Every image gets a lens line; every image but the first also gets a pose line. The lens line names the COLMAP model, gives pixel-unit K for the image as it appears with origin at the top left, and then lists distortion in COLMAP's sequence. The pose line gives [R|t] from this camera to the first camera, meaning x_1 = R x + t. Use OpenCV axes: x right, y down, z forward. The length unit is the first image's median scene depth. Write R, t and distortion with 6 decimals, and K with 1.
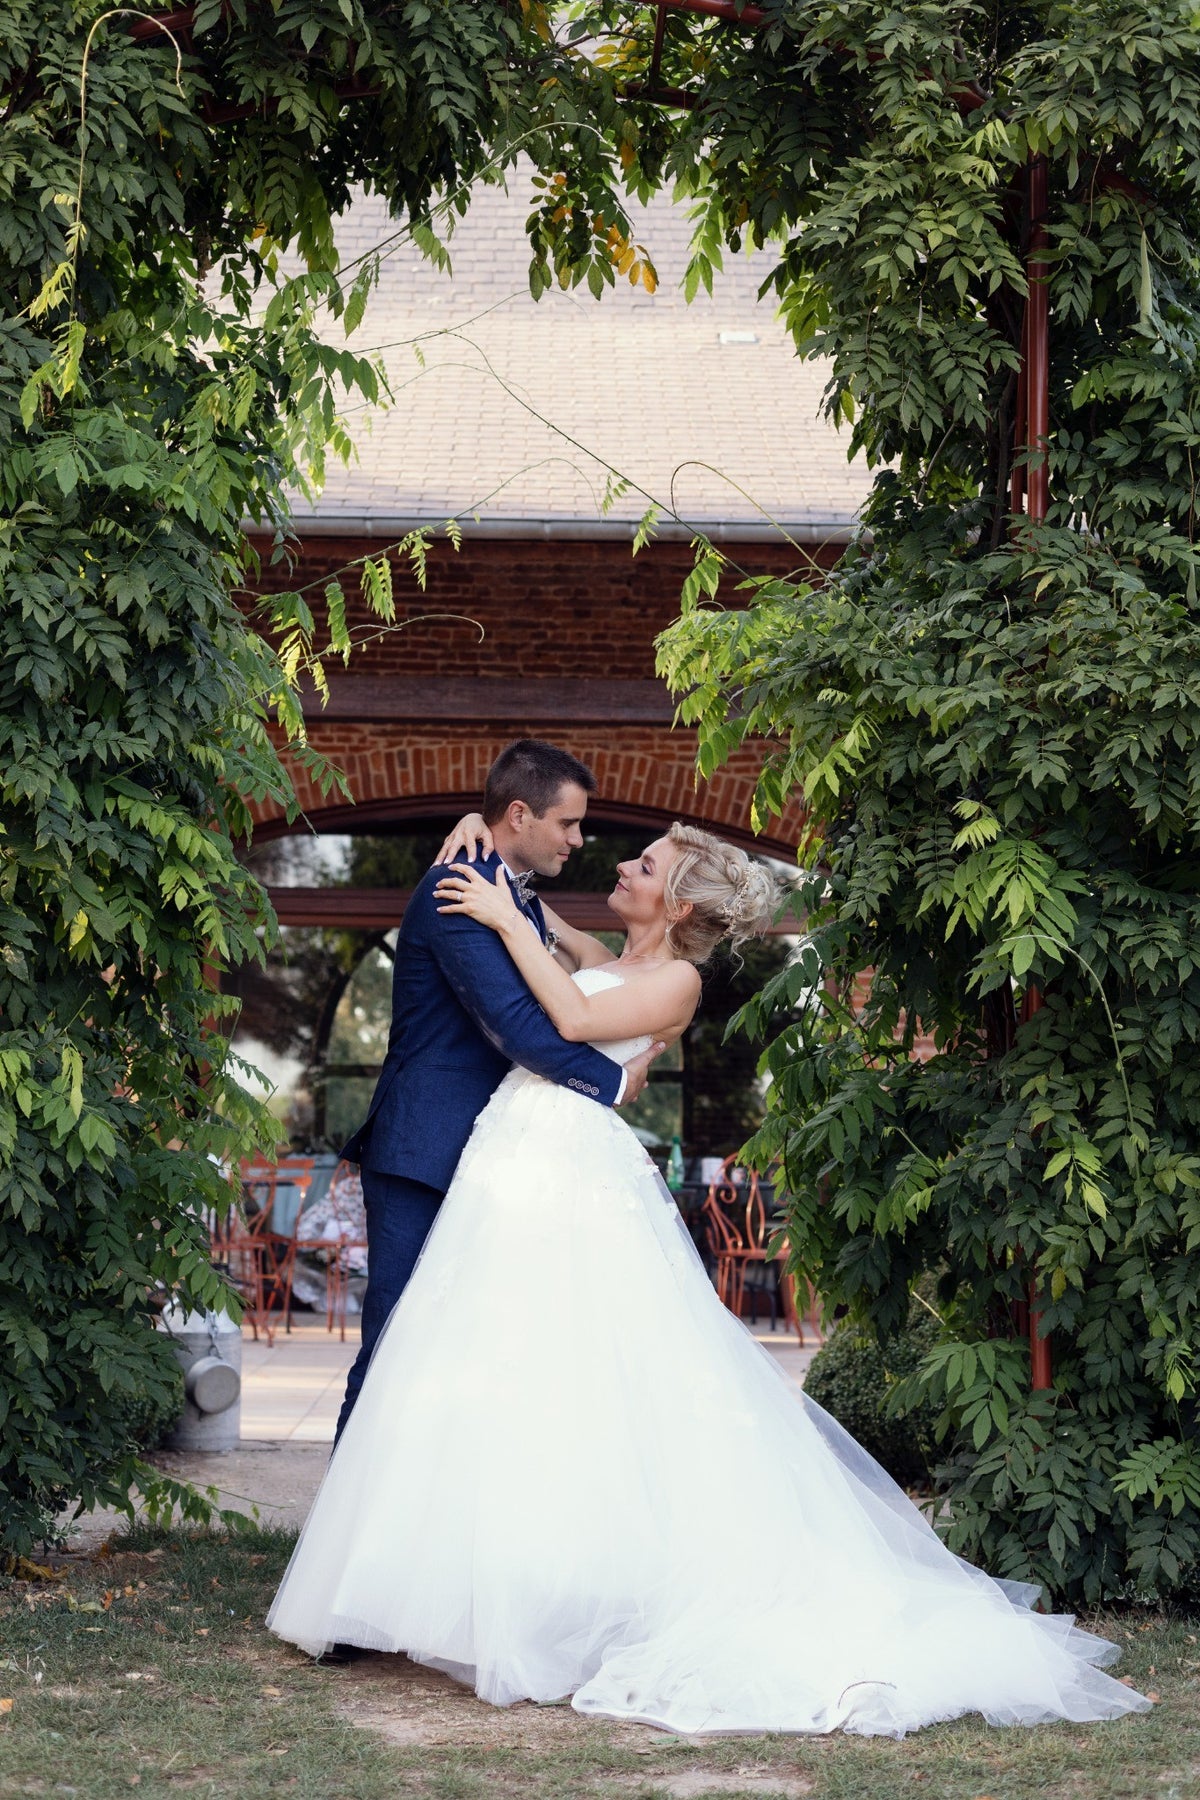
lens RADIAL K [[2656.8, 0, 600.0], [0, 2656.8, 900.0], [0, 0, 1]] dist [-0.034086, -0.041844]
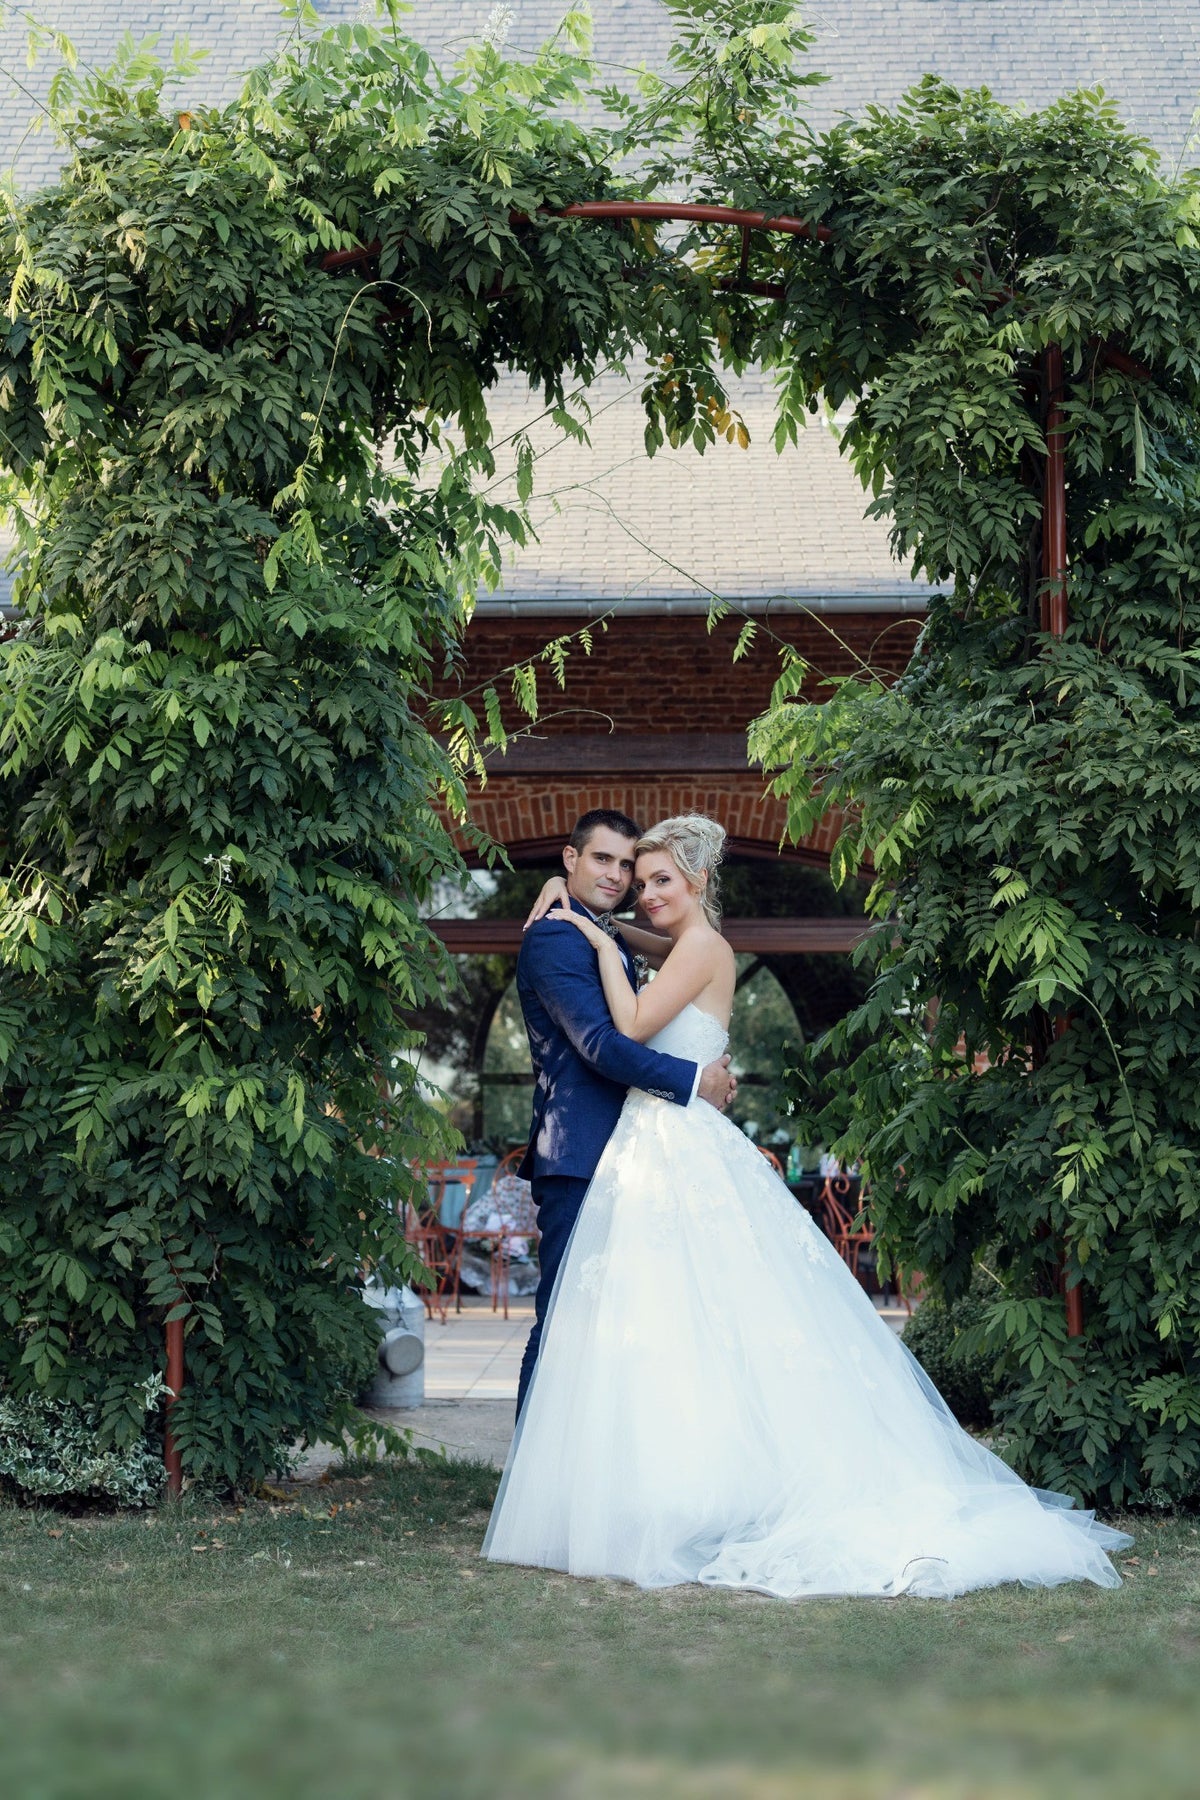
lens RADIAL K [[2577.3, 0, 600.0], [0, 2577.3, 900.0], [0, 0, 1]] dist [-0.071172, -0.044633]
pose [[0.998365, -0.021214, -0.053070, 0.012402], [0.021124, 0.999774, -0.002258, -0.021995], [0.053106, 0.001133, 0.998588, -0.211932]]
